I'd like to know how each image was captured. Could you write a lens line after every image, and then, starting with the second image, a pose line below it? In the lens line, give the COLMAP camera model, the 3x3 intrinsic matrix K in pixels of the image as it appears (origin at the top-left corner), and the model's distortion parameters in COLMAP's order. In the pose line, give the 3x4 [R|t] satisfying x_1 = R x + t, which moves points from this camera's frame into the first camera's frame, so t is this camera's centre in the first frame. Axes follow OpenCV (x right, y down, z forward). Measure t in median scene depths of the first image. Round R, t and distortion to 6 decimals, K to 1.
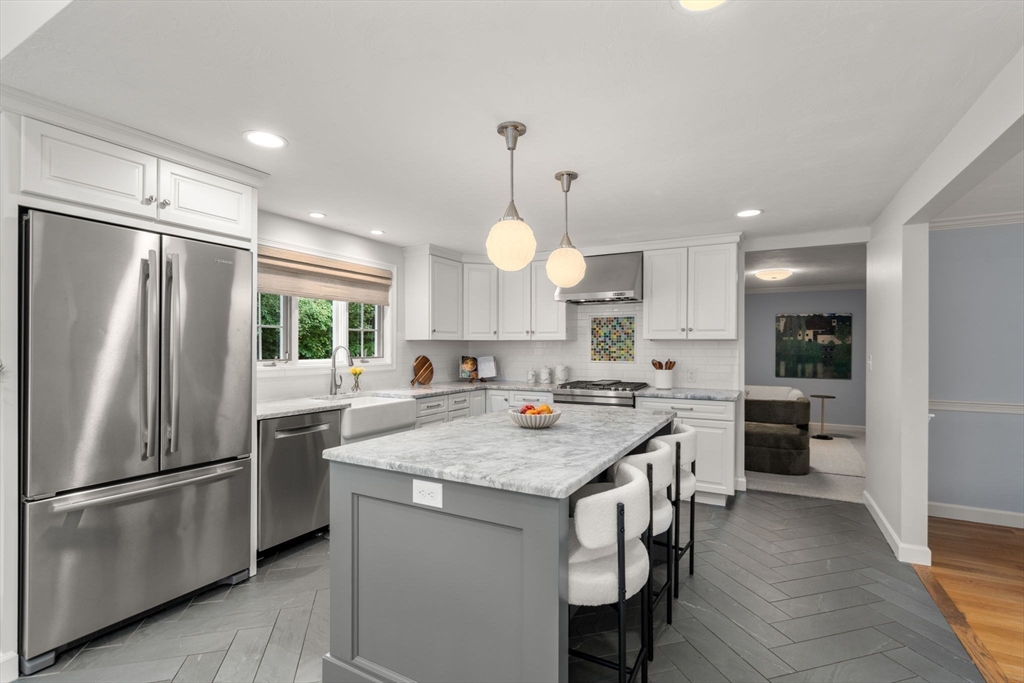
lens RADIAL K [[470.9, 0, 506.3], [0, 470.9, 345.7], [0, 0, 1]] dist [-0.001717, 0.001269]
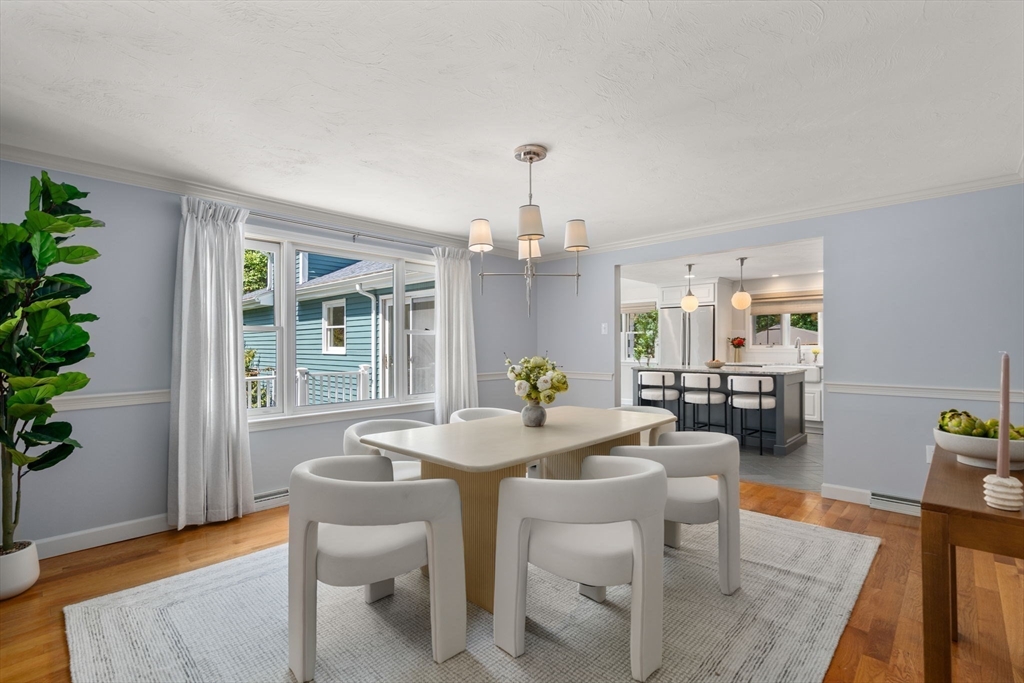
lens RADIAL K [[470.9, 0, 506.3], [0, 470.9, 345.7], [0, 0, 1]] dist [-0.001717, 0.001269]
pose [[-0.255272, -0.000828, -0.966869, 1.480033], [0.004086, 0.999990, -0.001935, 0.026597], [0.966861, -0.004444, -0.255266, 0.286957]]
